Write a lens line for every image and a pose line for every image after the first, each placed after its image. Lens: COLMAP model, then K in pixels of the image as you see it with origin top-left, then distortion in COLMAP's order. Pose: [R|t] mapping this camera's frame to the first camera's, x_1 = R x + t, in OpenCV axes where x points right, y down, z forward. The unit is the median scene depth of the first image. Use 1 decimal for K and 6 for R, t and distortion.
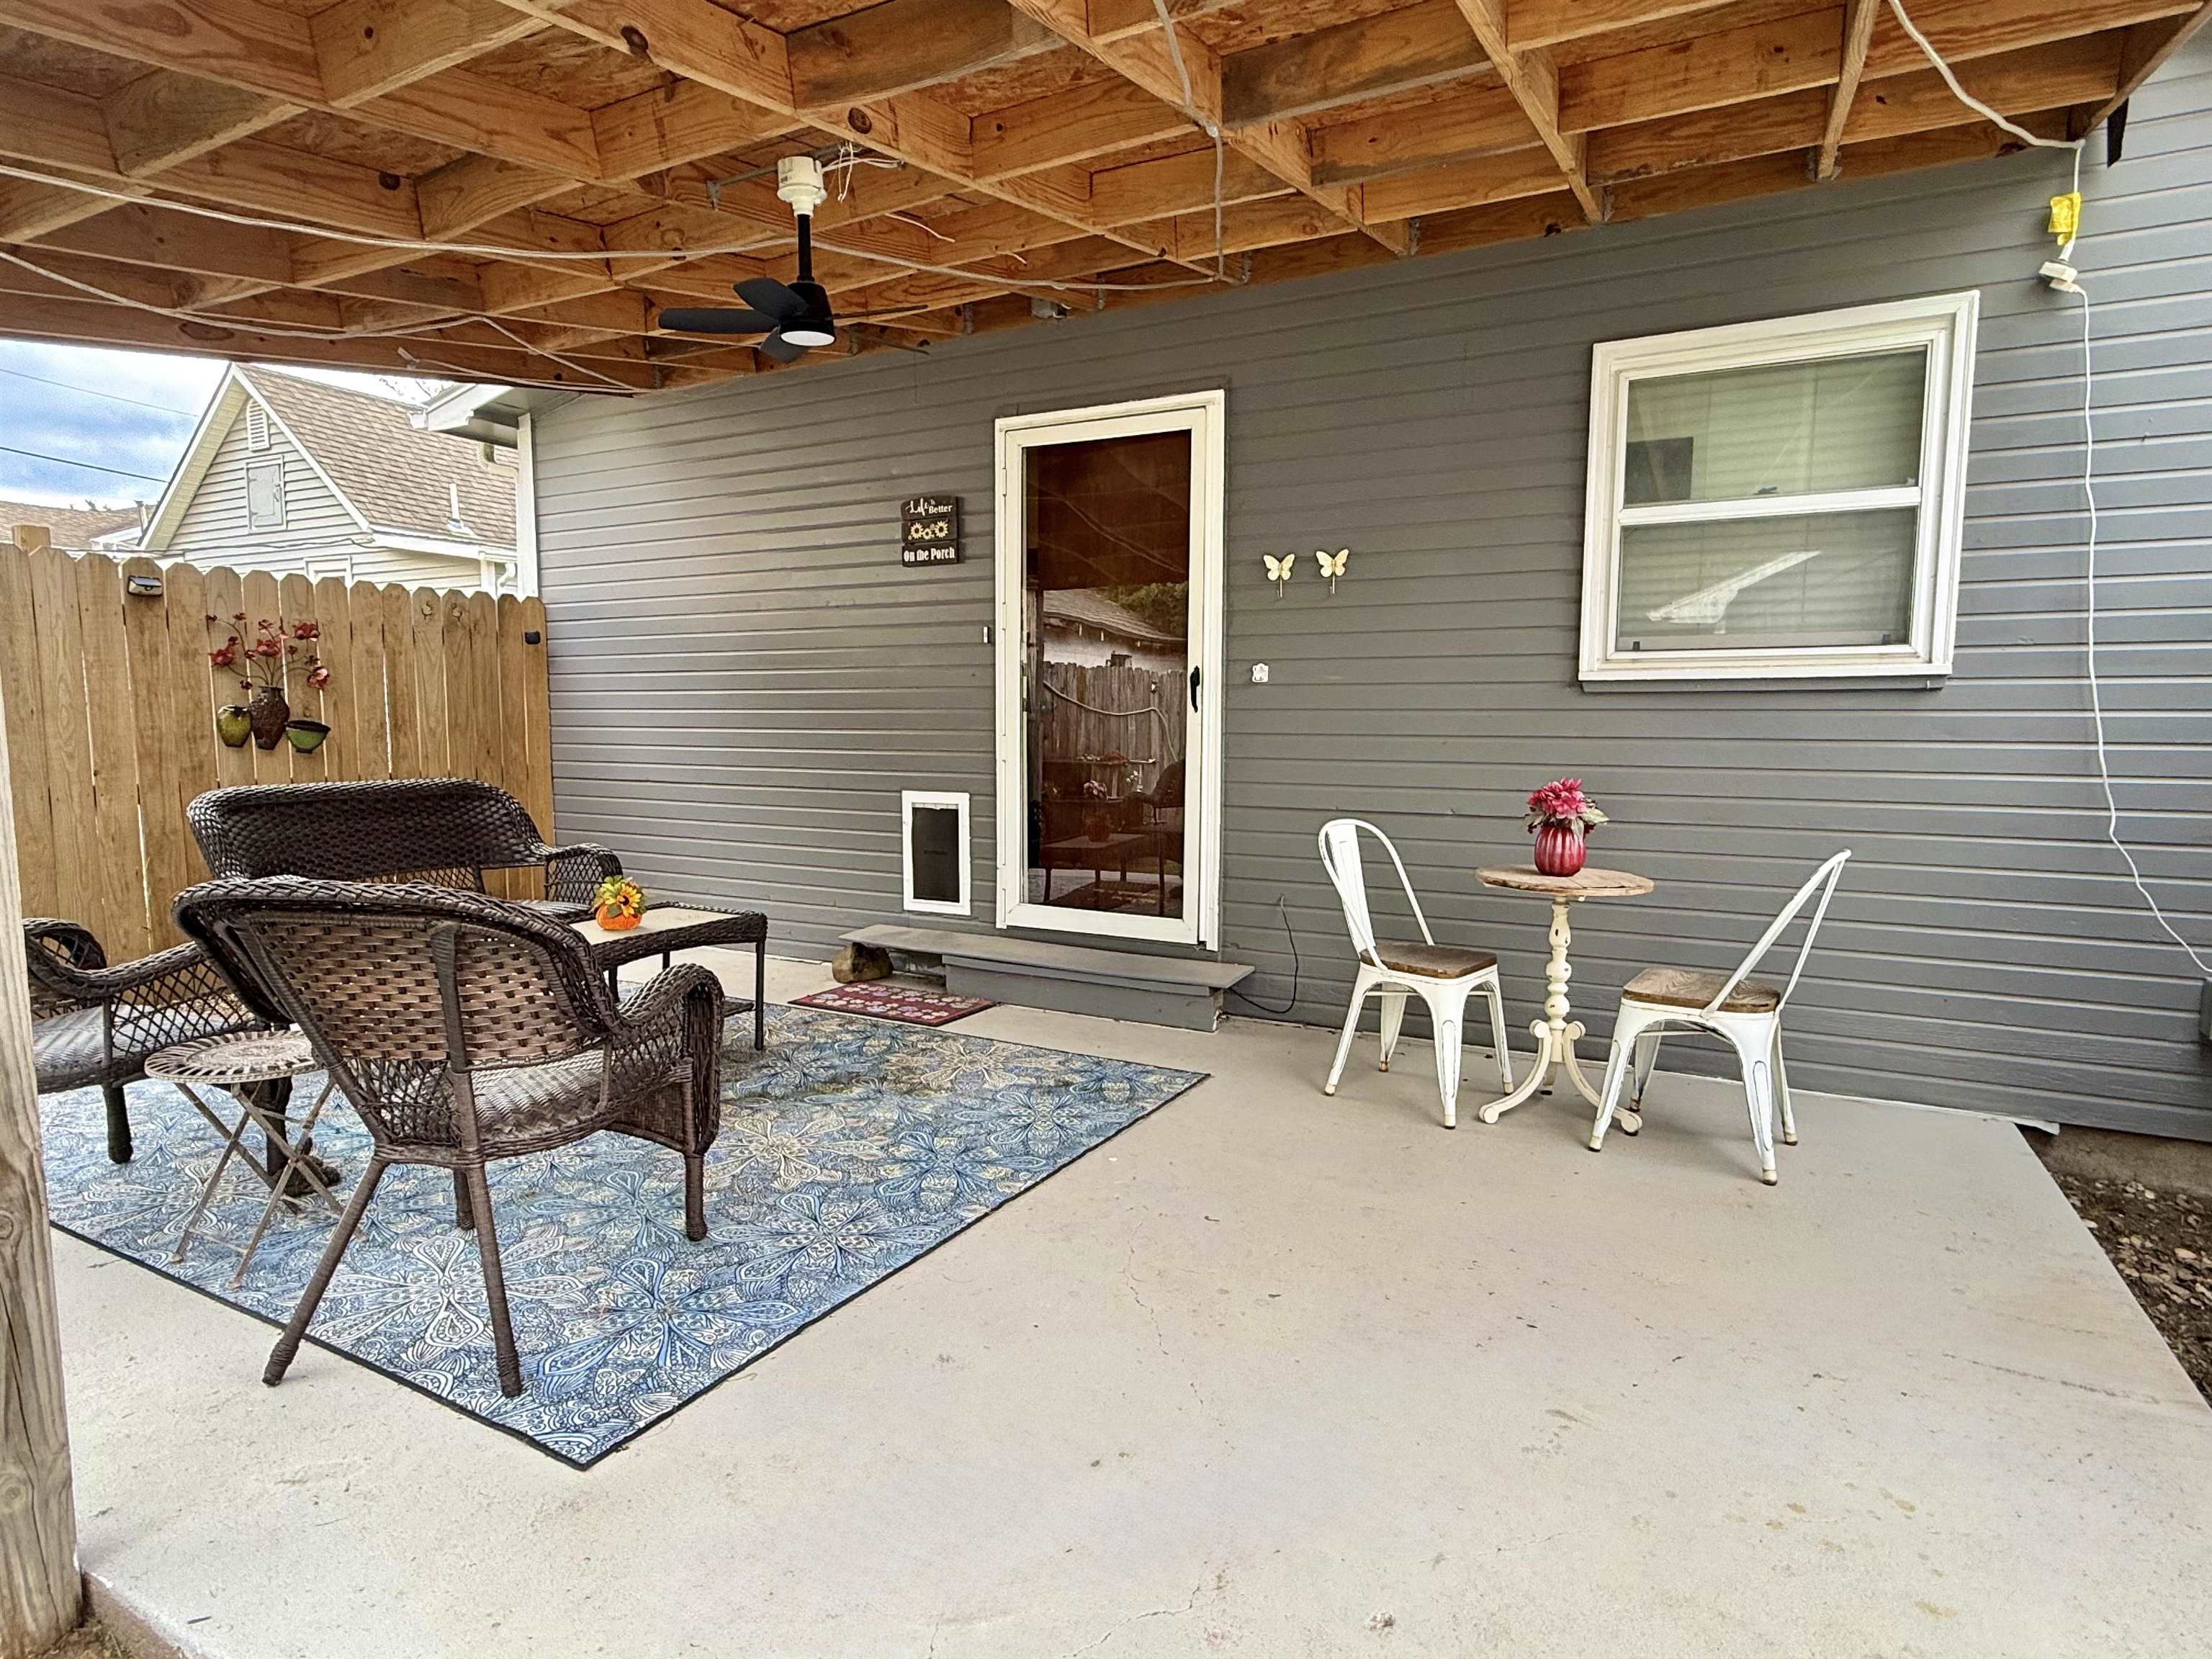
lens RADIAL K [[1199.9, 0, 1106.0], [0, 1199.9, 829.5], [0, 0, 1]] dist [-0.000107, -0.000042]
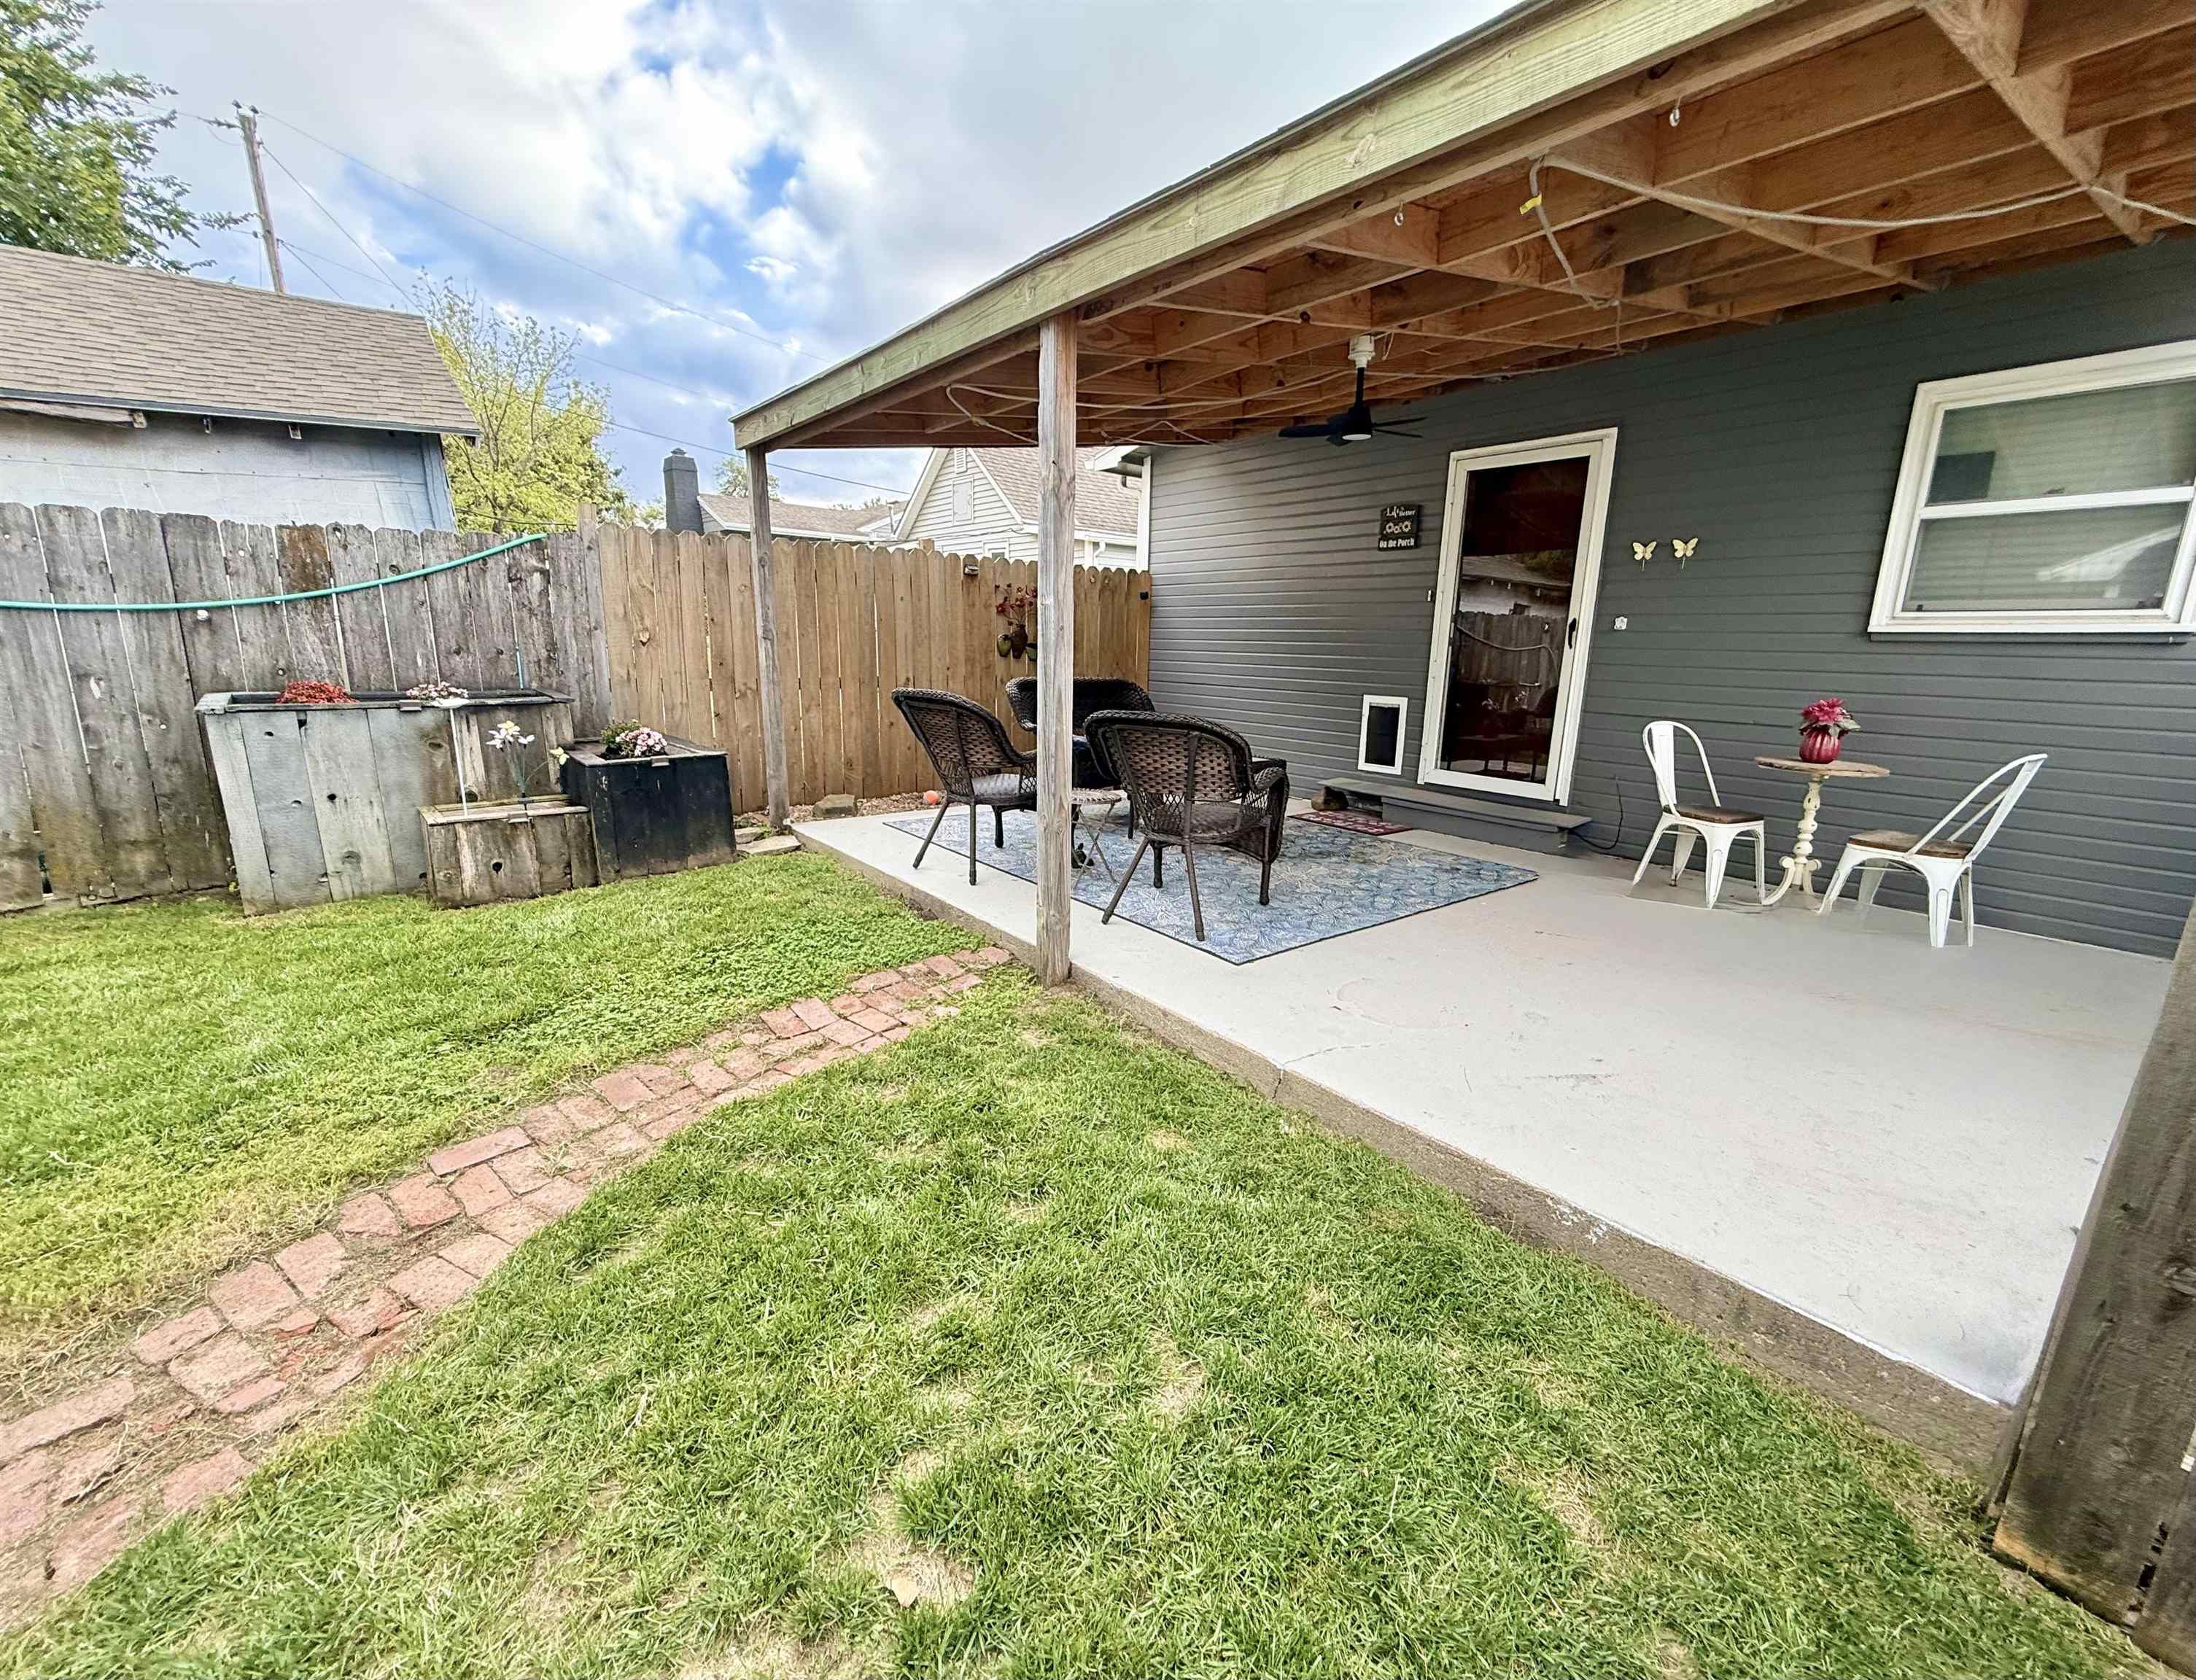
lens RADIAL K [[898.6, 0, 1126.3], [0, 898.6, 850.5], [0, 0, 1]] dist [0.000261, -0.000122]
pose [[0.925376, 0.103324, -0.364696, -0.004792], [-0.055699, 0.988753, 0.138798, 0.029967], [0.374936, -0.108128, 0.920723, -0.305681]]
